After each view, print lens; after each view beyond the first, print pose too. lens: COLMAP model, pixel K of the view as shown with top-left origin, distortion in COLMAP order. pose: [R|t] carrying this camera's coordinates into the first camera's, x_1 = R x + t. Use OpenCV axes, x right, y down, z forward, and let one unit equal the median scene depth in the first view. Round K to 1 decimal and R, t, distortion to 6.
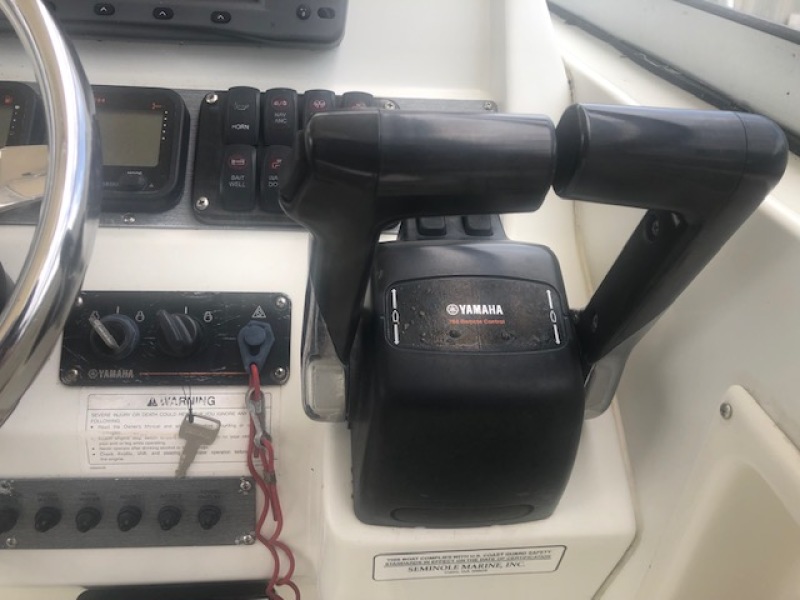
lens RADIAL K [[629.5, 0, 380.5], [0, 629.5, 299.4], [0, 0, 1]] dist [-0.000843, -0.004945]
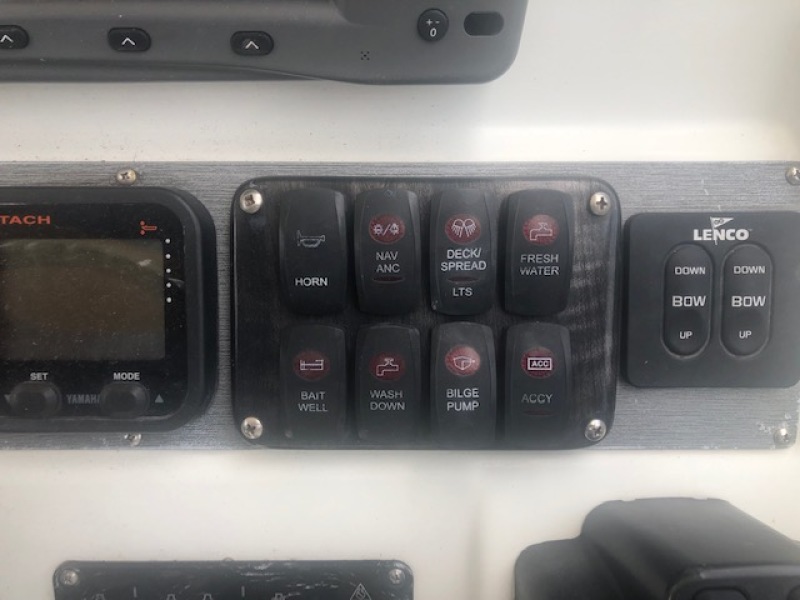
lens RADIAL K [[665.1, 0, 400.0], [0, 665.1, 300.0], [0, 0, 1]] dist [0.010749, 0.001630]
pose [[0.996503, 0.022192, -0.080556, -0.104965], [0.010310, 0.924062, 0.382104, -0.465425], [0.082919, -0.381598, 0.920602, 0.495872]]
